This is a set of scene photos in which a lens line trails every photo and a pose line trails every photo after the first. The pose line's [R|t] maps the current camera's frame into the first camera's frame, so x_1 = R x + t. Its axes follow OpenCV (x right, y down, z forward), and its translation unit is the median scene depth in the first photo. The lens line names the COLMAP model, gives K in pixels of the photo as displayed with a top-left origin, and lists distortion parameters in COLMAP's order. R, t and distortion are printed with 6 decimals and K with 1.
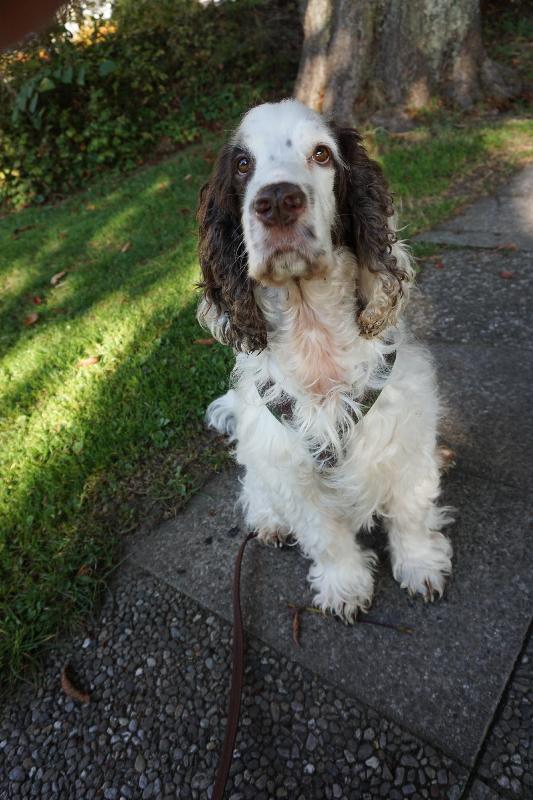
lens RADIAL K [[557.4, 0, 265.3], [0, 557.4, 399.3], [0, 0, 1]] dist [-0.040901, 0.033115]
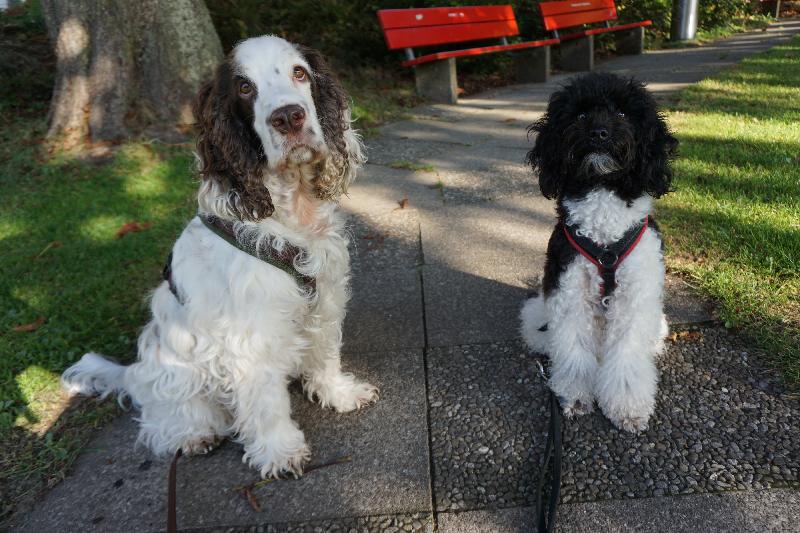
lens RADIAL K [[557.4, 0, 421.9], [0, 557.4, 264.8], [0, 0, 1]] dist [-0.040901, 0.033115]
pose [[0.770480, -0.108626, 0.628140, -0.143867], [0.282899, 0.941291, -0.184226, 0.128741], [-0.571251, 0.319643, 0.755976, -0.056274]]
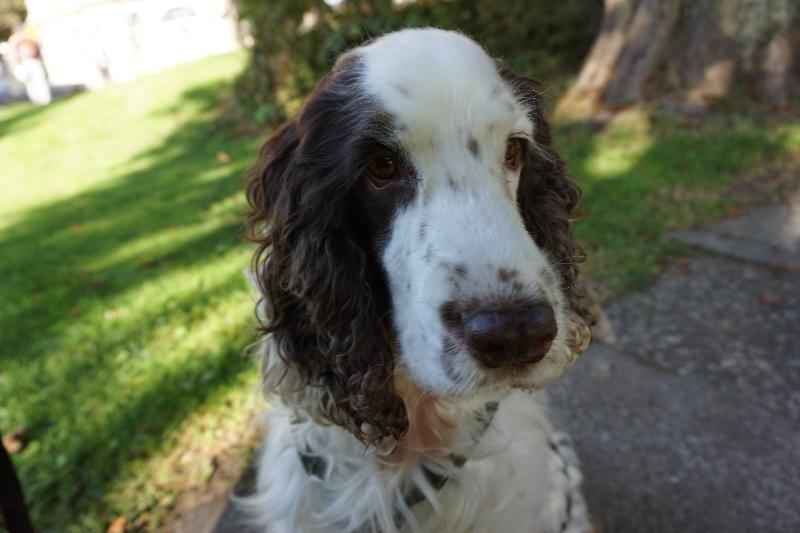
lens RADIAL K [[557.4, 0, 406.2], [0, 557.4, 260.3], [0, 0, 1]] dist [-0.040901, 0.033115]
pose [[0.943756, 0.208245, -0.256825, 0.125786], [-0.246729, 0.960630, -0.127733, -0.048019], [0.220114, 0.183915, 0.957980, 0.119683]]
